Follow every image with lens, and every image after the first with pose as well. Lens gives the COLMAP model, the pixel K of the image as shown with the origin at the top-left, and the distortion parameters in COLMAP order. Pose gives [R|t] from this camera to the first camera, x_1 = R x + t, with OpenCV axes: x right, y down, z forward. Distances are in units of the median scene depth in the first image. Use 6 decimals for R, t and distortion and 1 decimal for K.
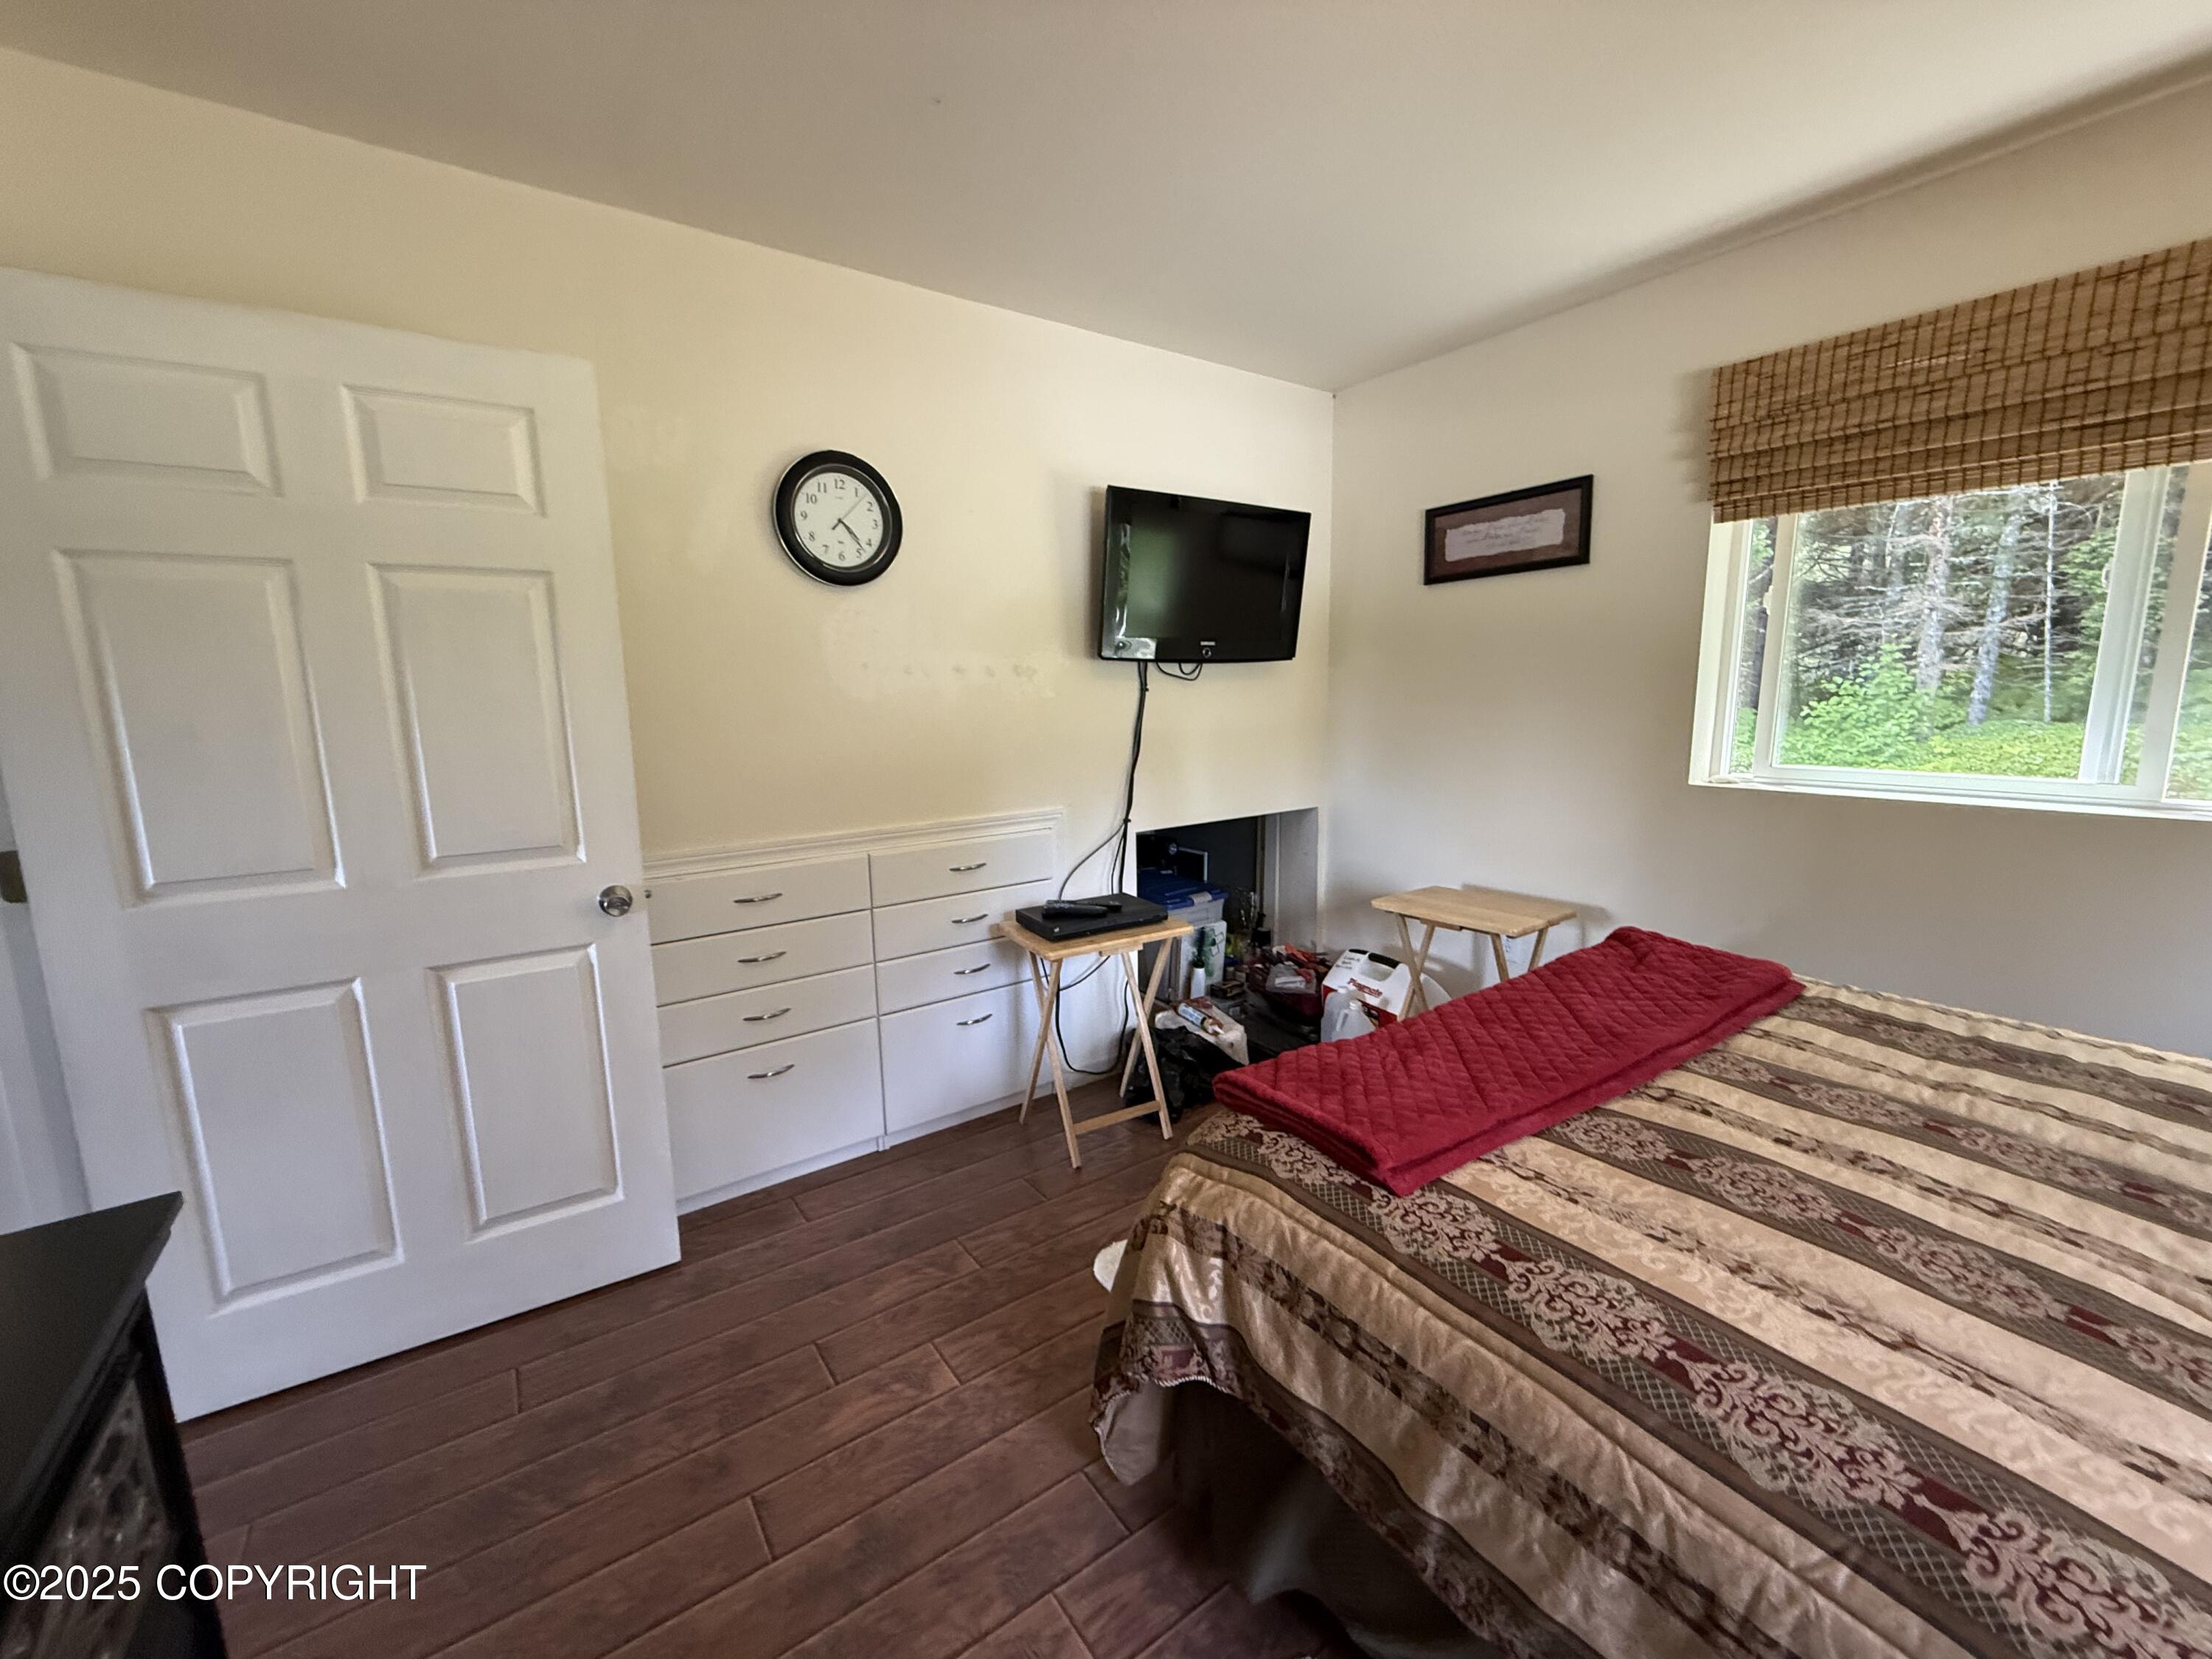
lens RADIAL K [[879.9, 0, 1117.1], [0, 879.9, 833.2], [0, 0, 1]] dist [-0.001761, 0.000429]
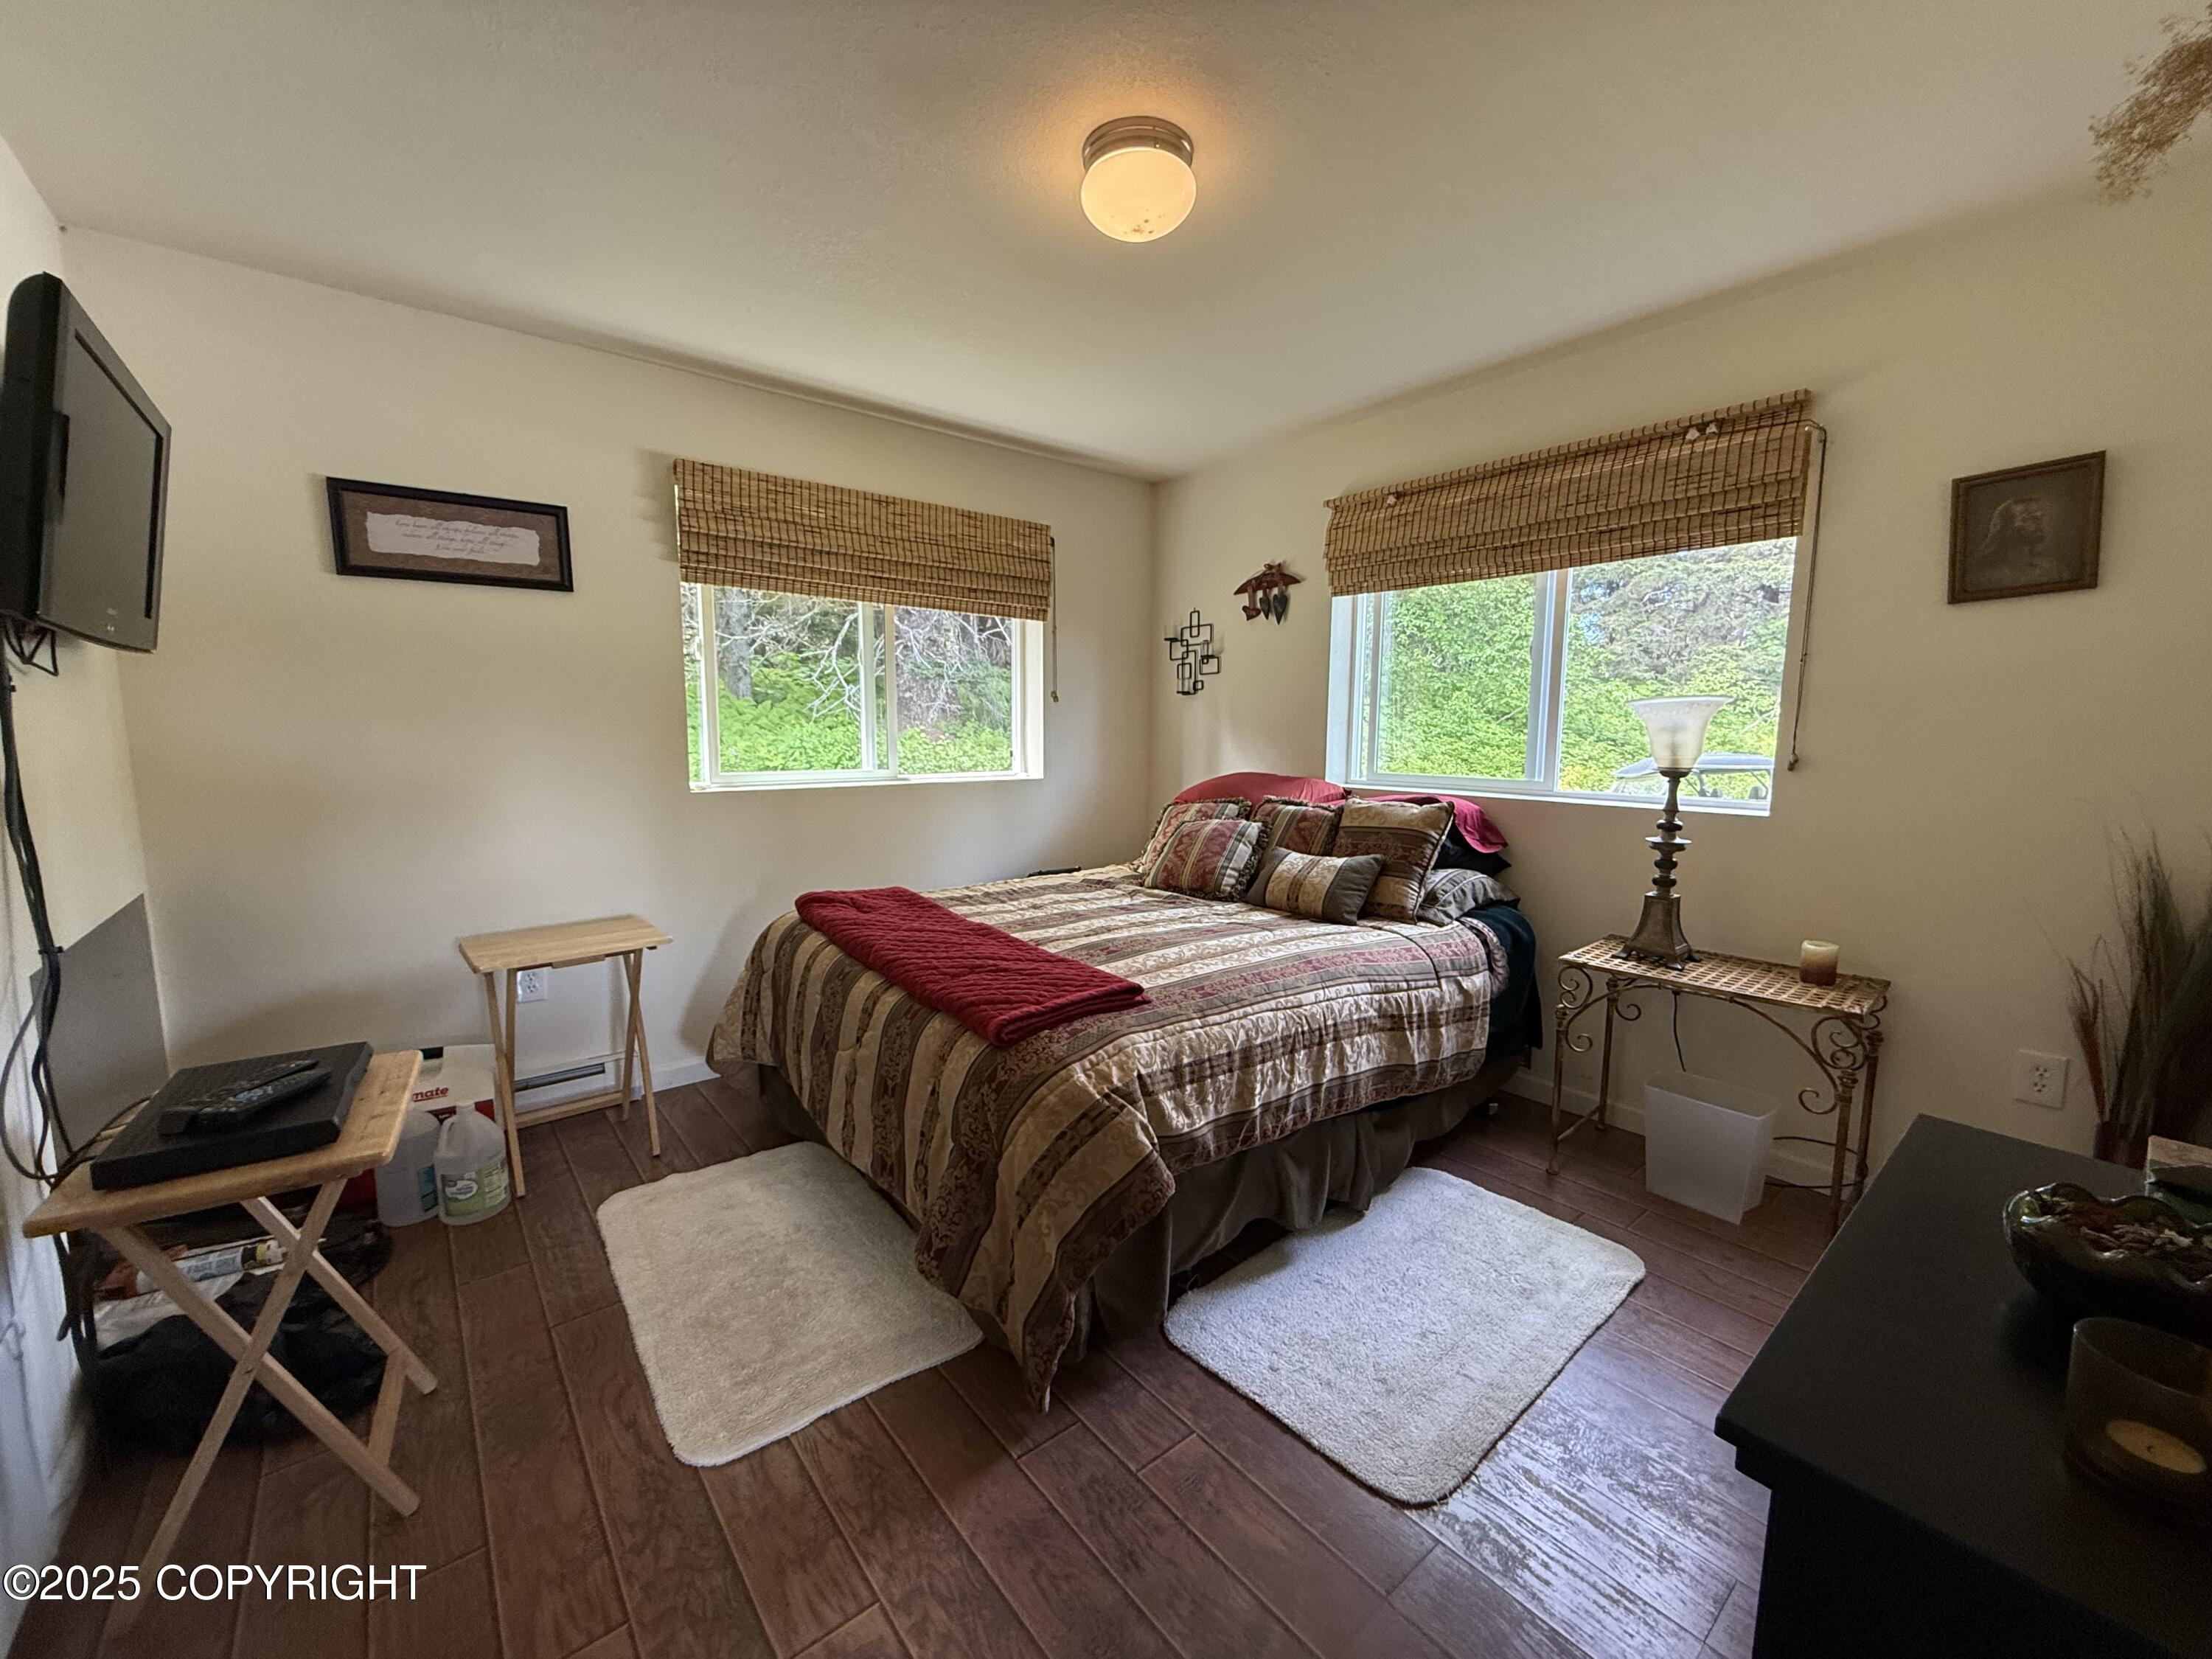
lens RADIAL K [[879.9, 0, 1116.9], [0, 879.9, 827.7], [0, 0, 1]] dist [-0.001761, 0.000429]
pose [[-0.076742, -0.103642, 0.991650, -0.578000], [0.159639, 0.980474, 0.114829, -0.052262], [-0.984188, 0.167118, -0.058698, 0.484929]]
